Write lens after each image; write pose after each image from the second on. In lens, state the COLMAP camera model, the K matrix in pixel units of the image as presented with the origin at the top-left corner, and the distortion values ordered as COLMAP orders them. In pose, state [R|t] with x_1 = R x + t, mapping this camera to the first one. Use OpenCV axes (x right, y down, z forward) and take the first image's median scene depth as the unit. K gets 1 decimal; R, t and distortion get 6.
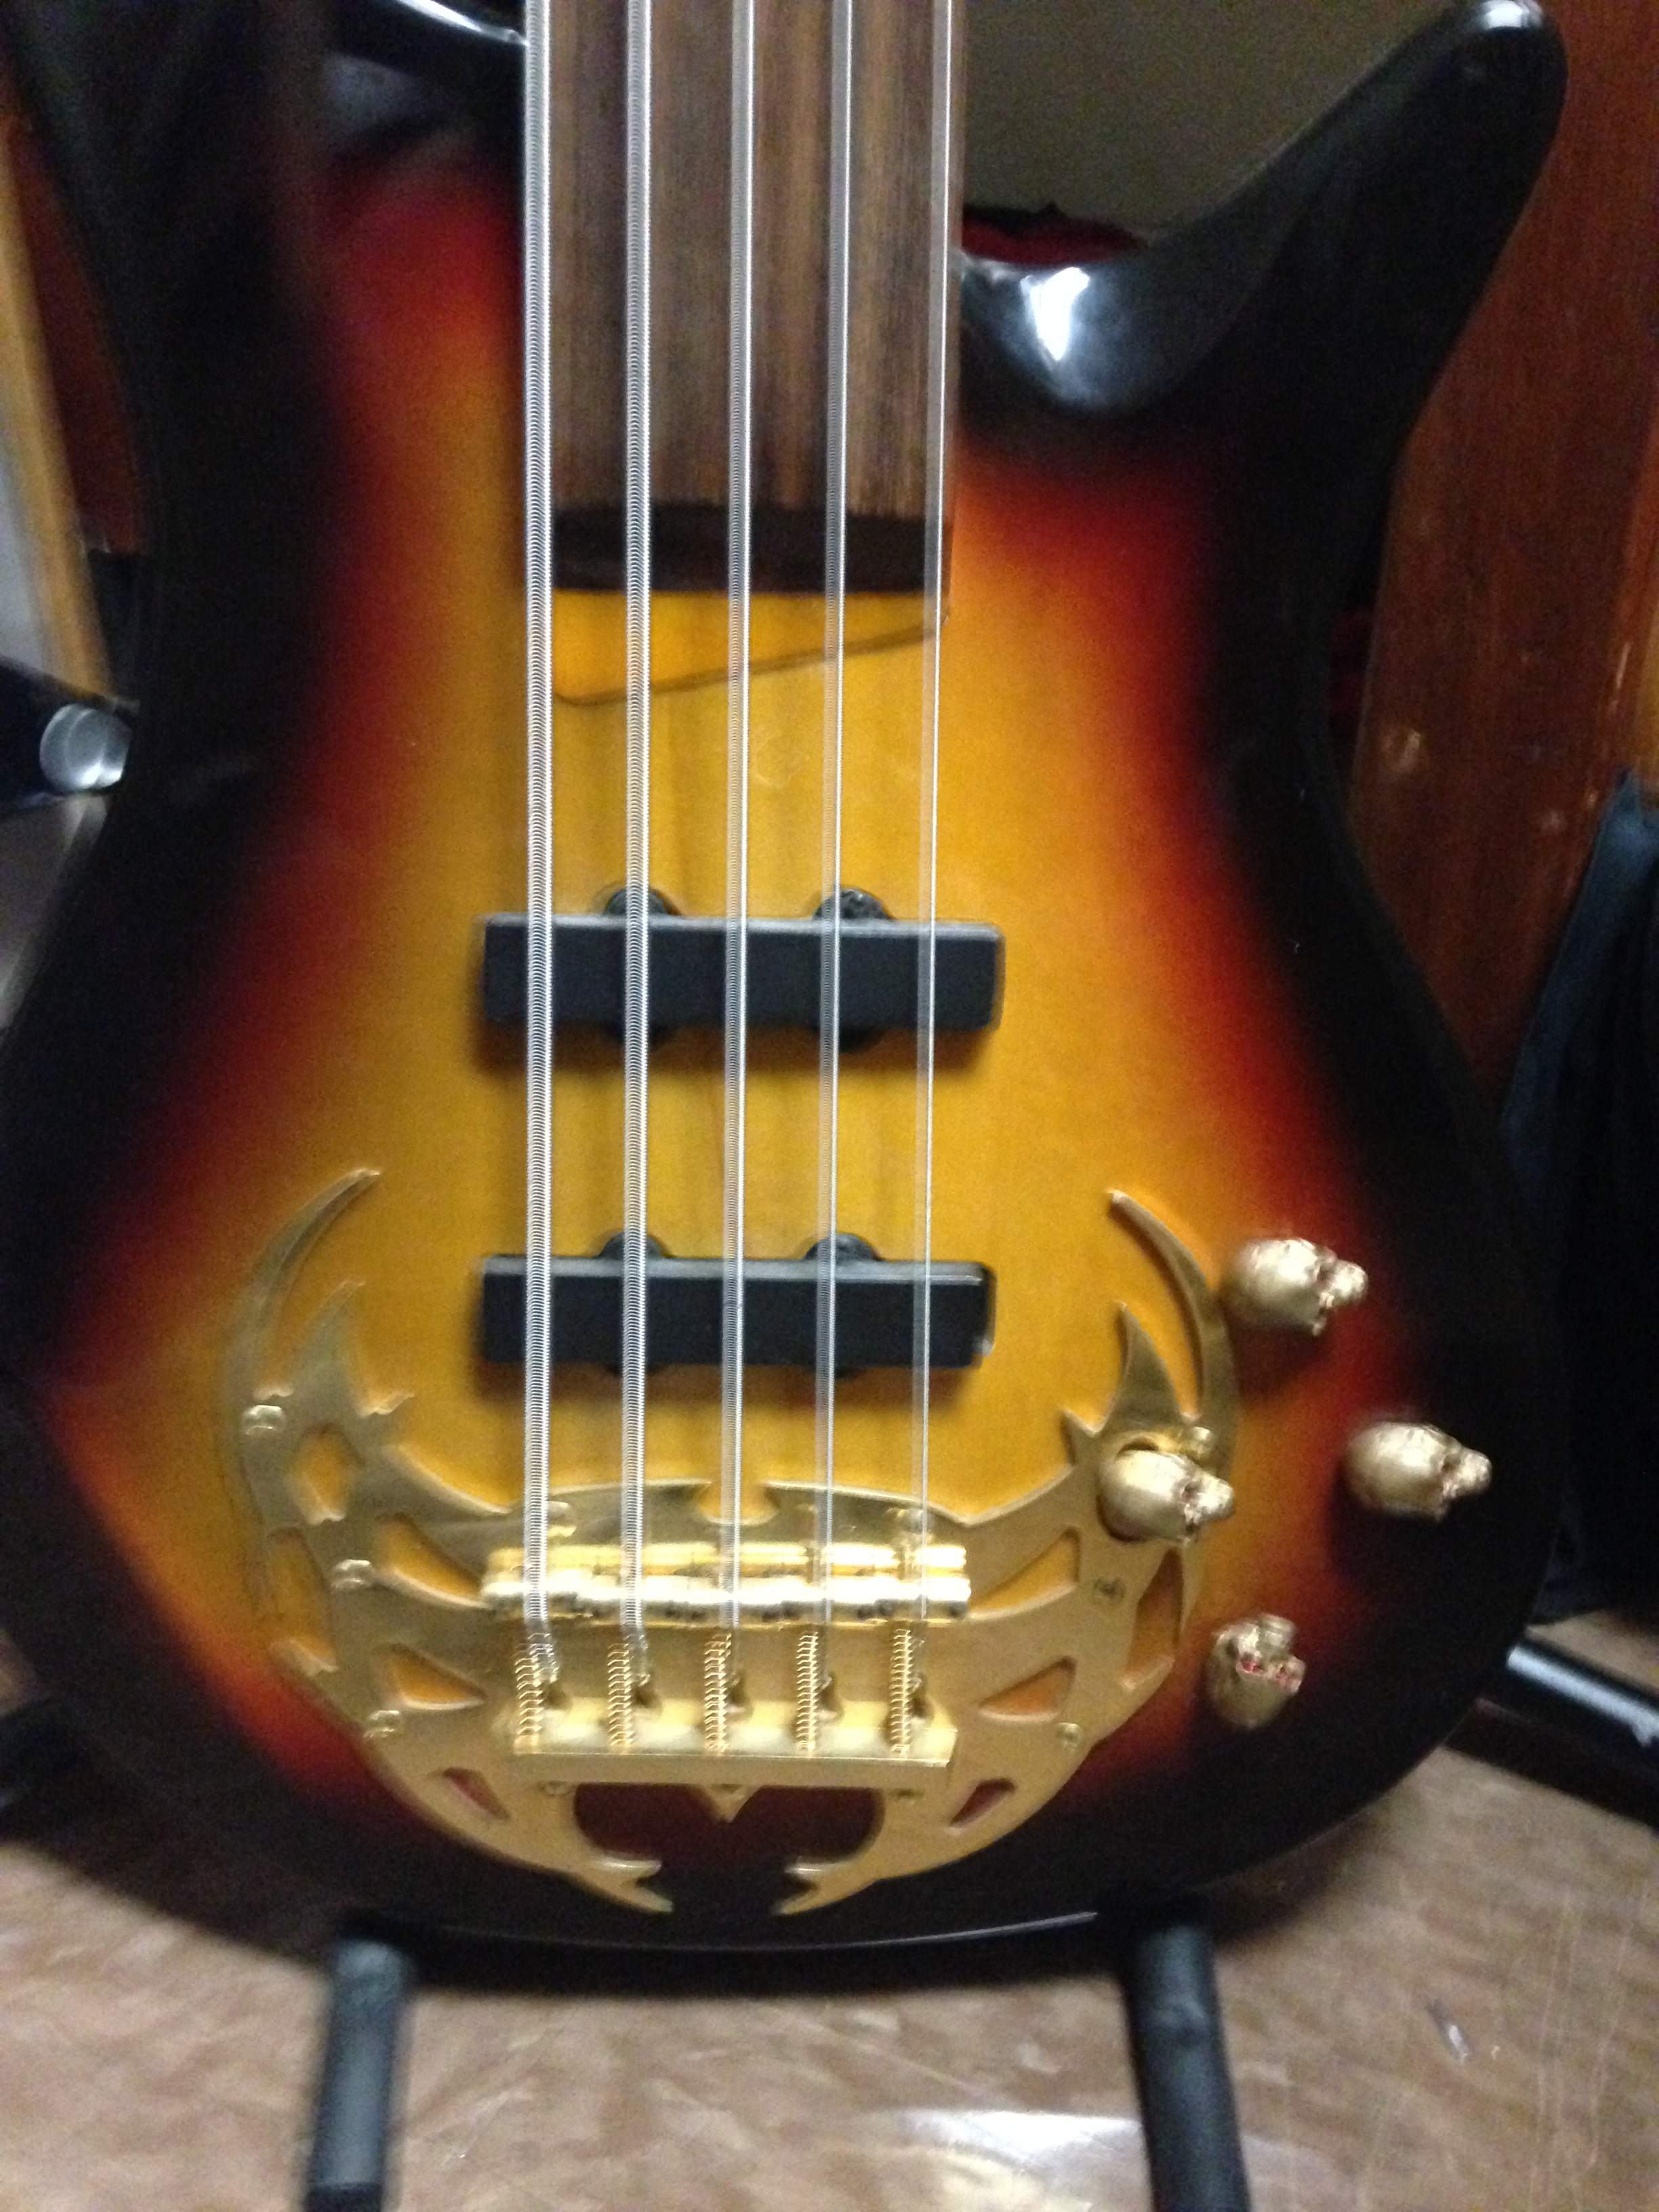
lens RADIAL K [[2026.3, 0, 829.5], [0, 2026.3, 1106.0], [0, 0, 1]] dist [0.003894, -0.006857]
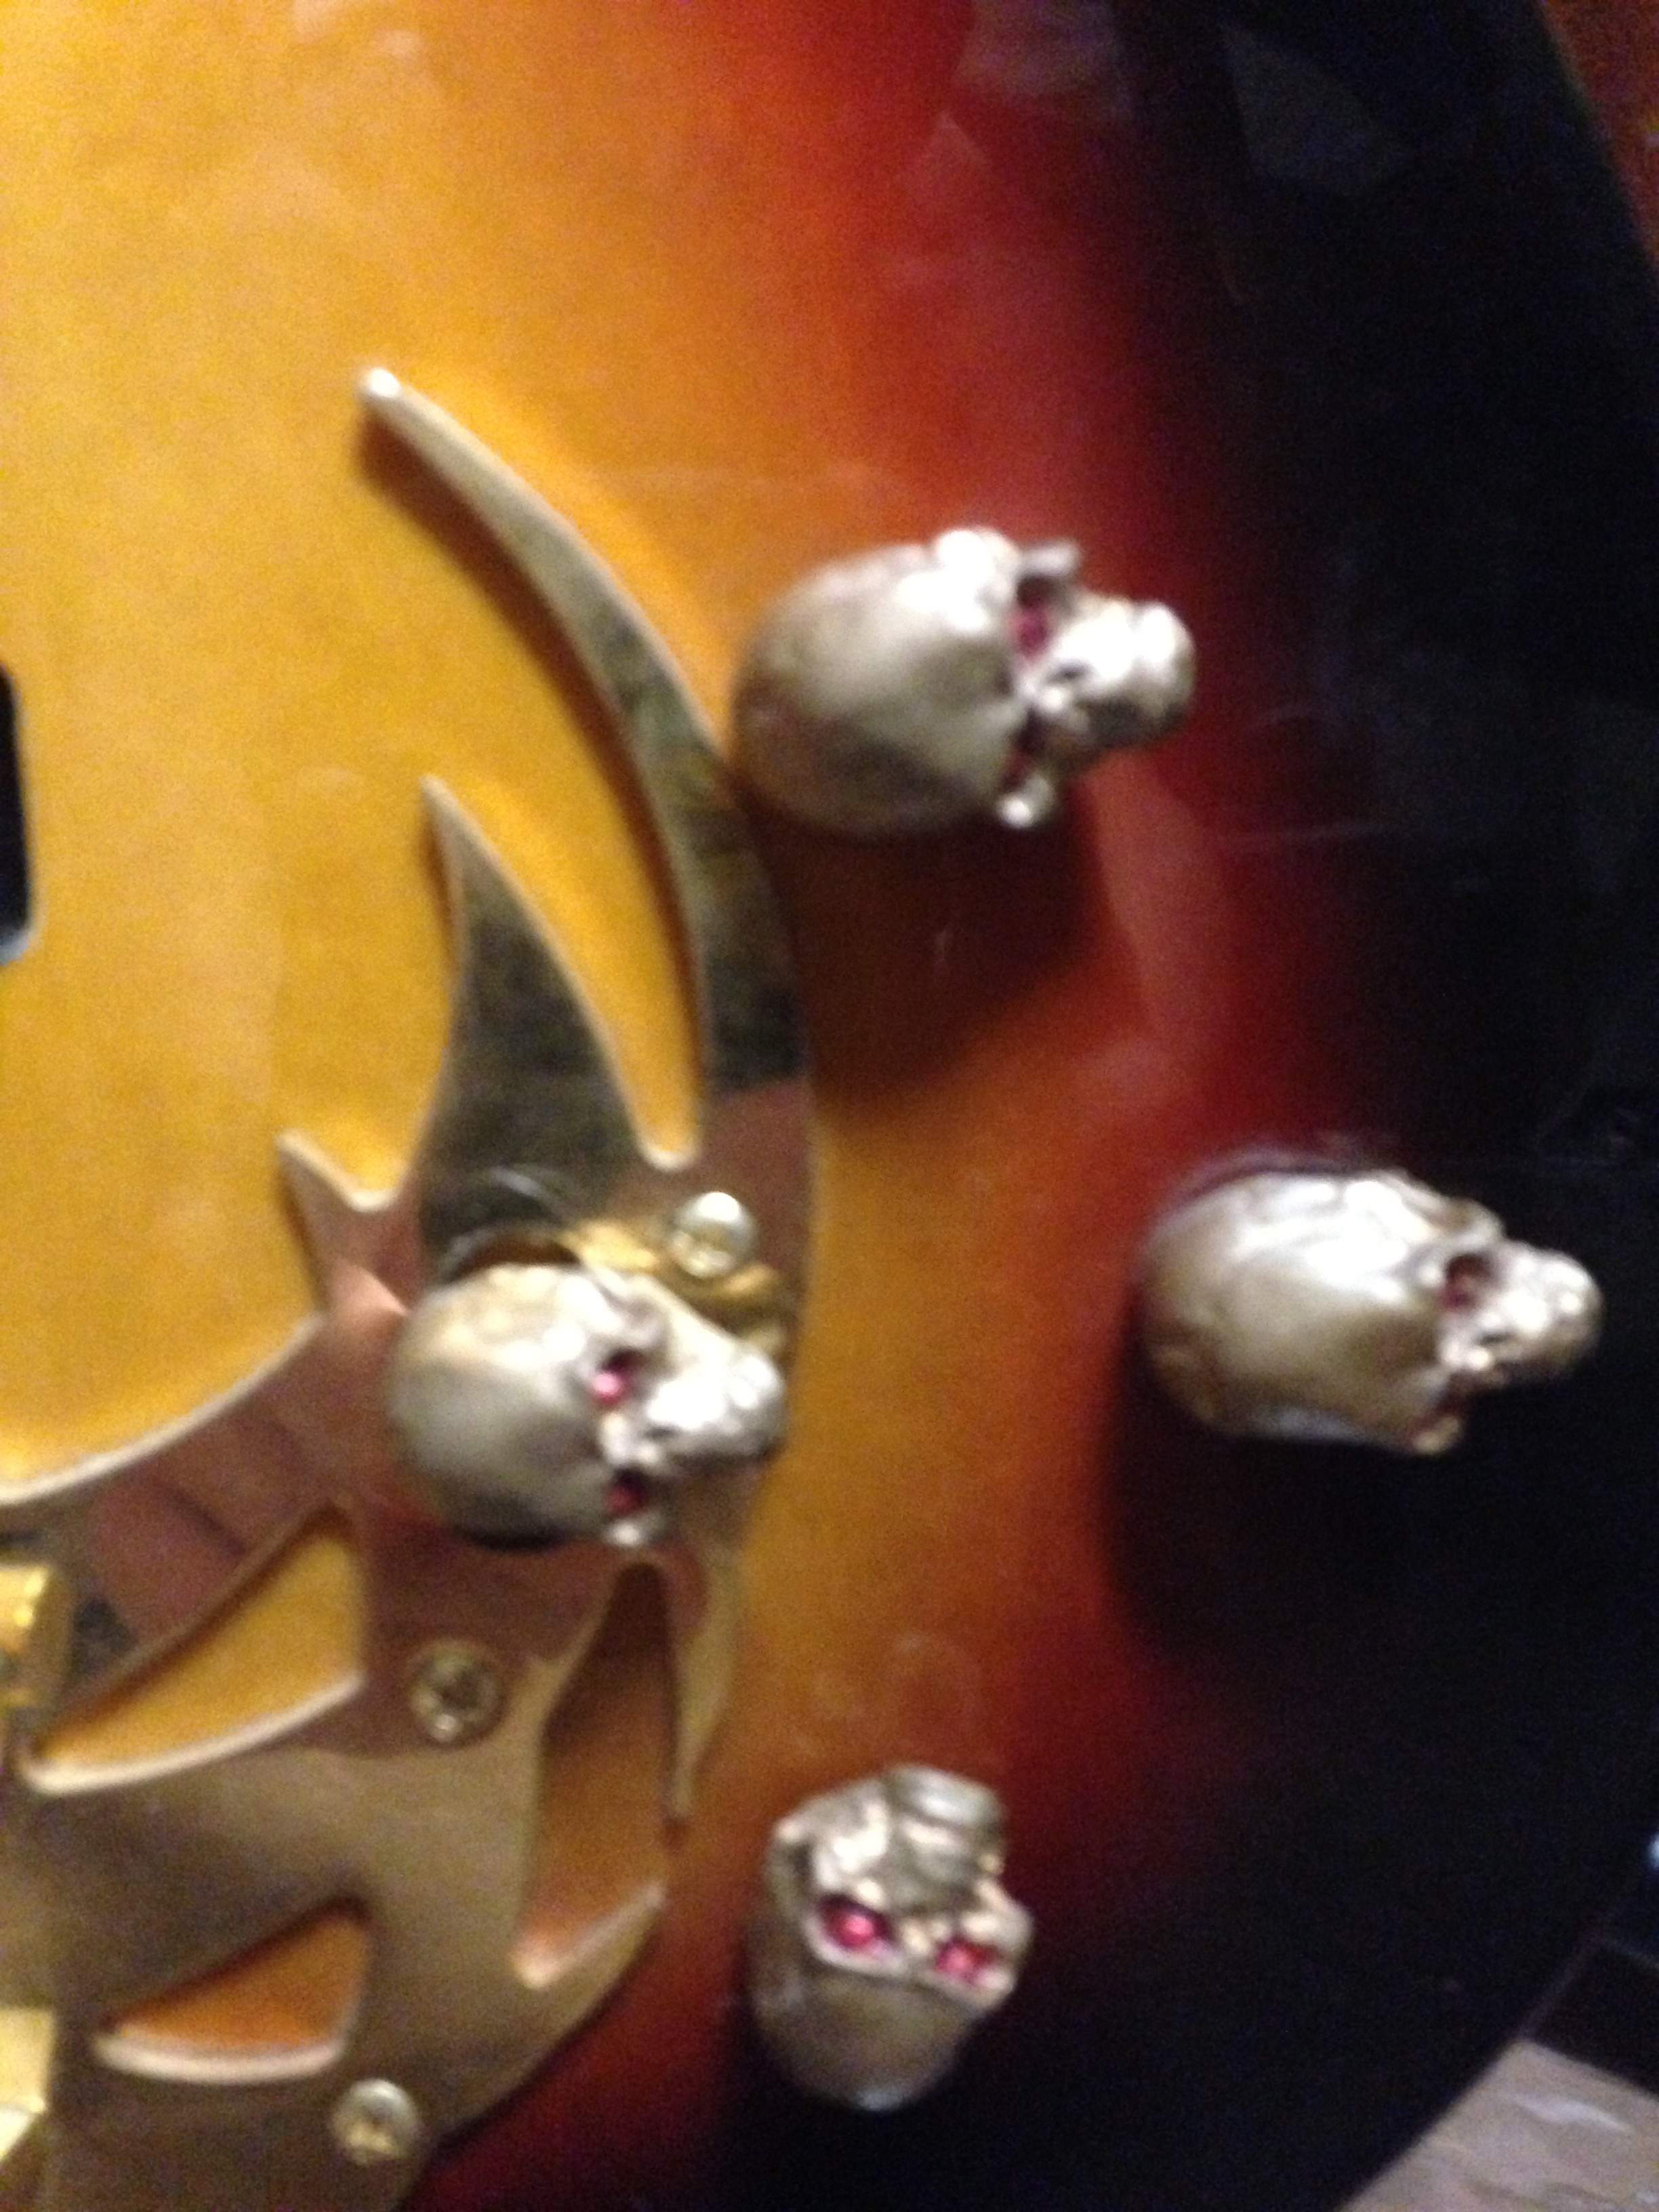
lens RADIAL K [[2251.8, 0, 829.5], [0, 2251.8, 1106.0], [0, 0, 1]] dist [-0.002968, -0.004841]
pose [[0.999916, 0.008763, 0.009503, 0.198320], [-0.008638, 0.999876, -0.013165, 0.148635], [-0.009617, 0.013082, 0.999868, 0.634412]]
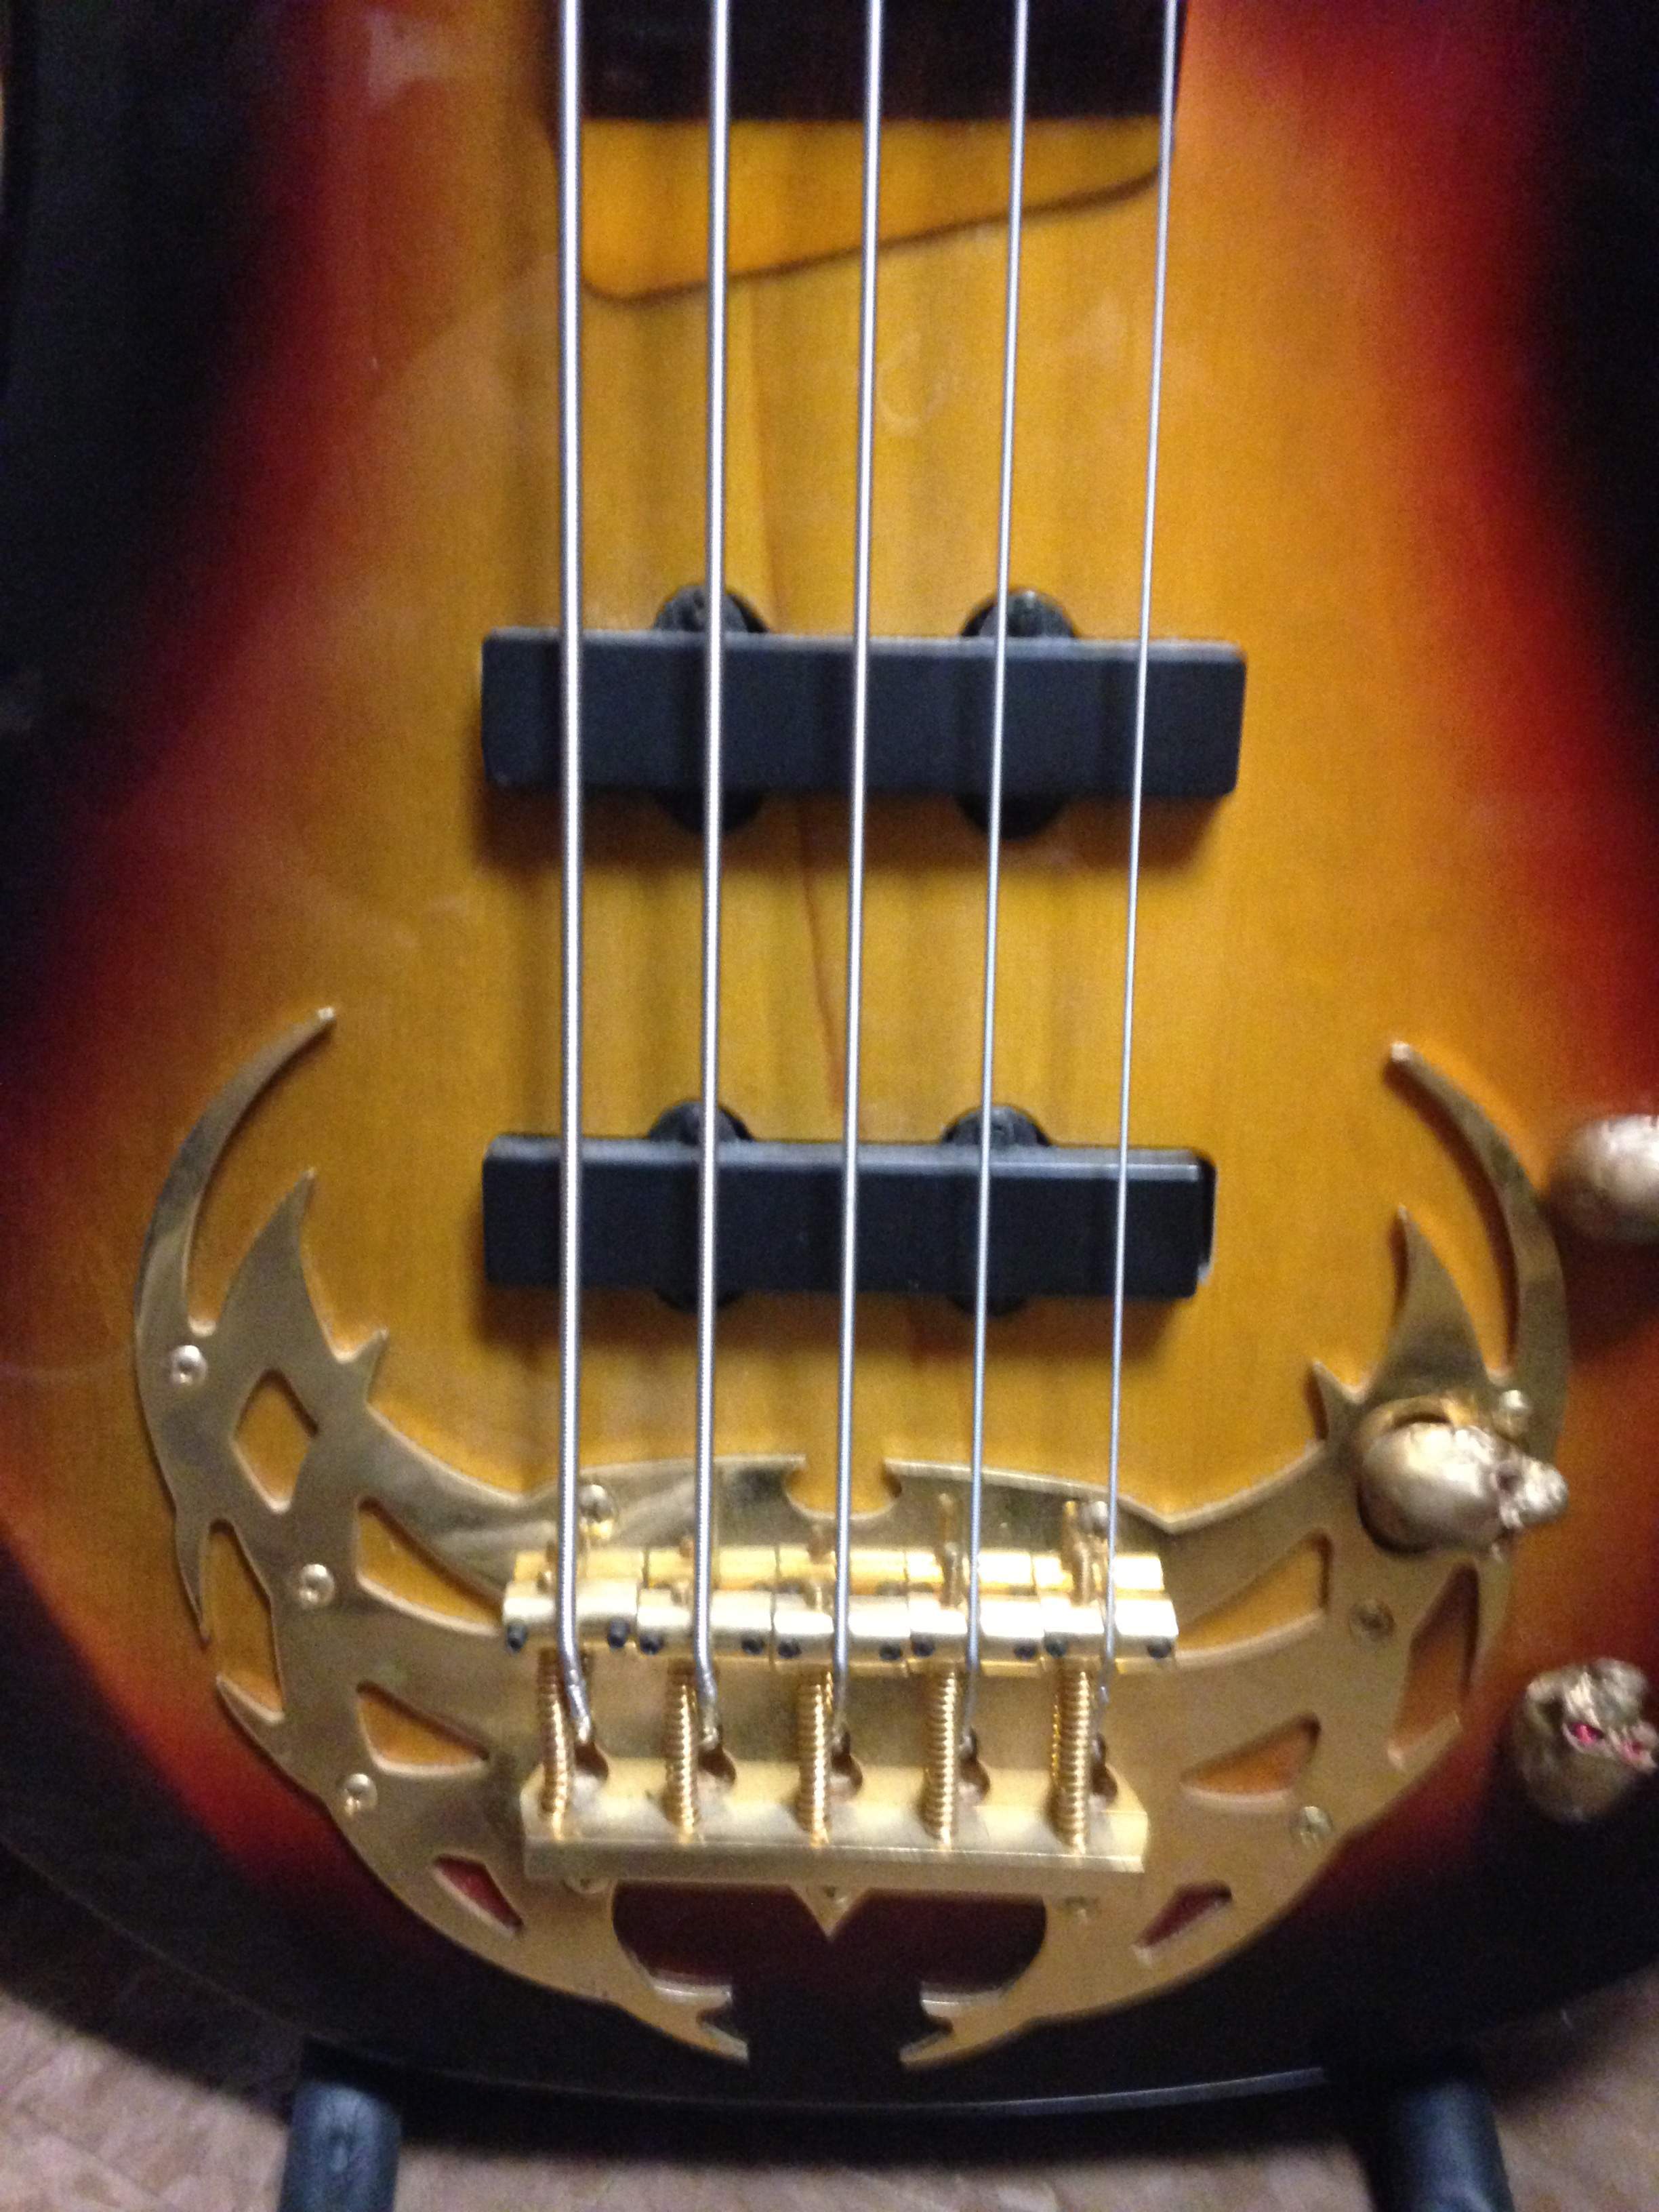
lens RADIAL K [[2026.3, 0, 829.5], [0, 2026.3, 1106.0], [0, 0, 1]] dist [0.003894, -0.006857]
pose [[0.999425, 0.003743, -0.033710, -0.028898], [-0.004113, 0.999932, -0.010919, 0.068634], [0.033667, 0.011051, 0.999372, 0.290394]]
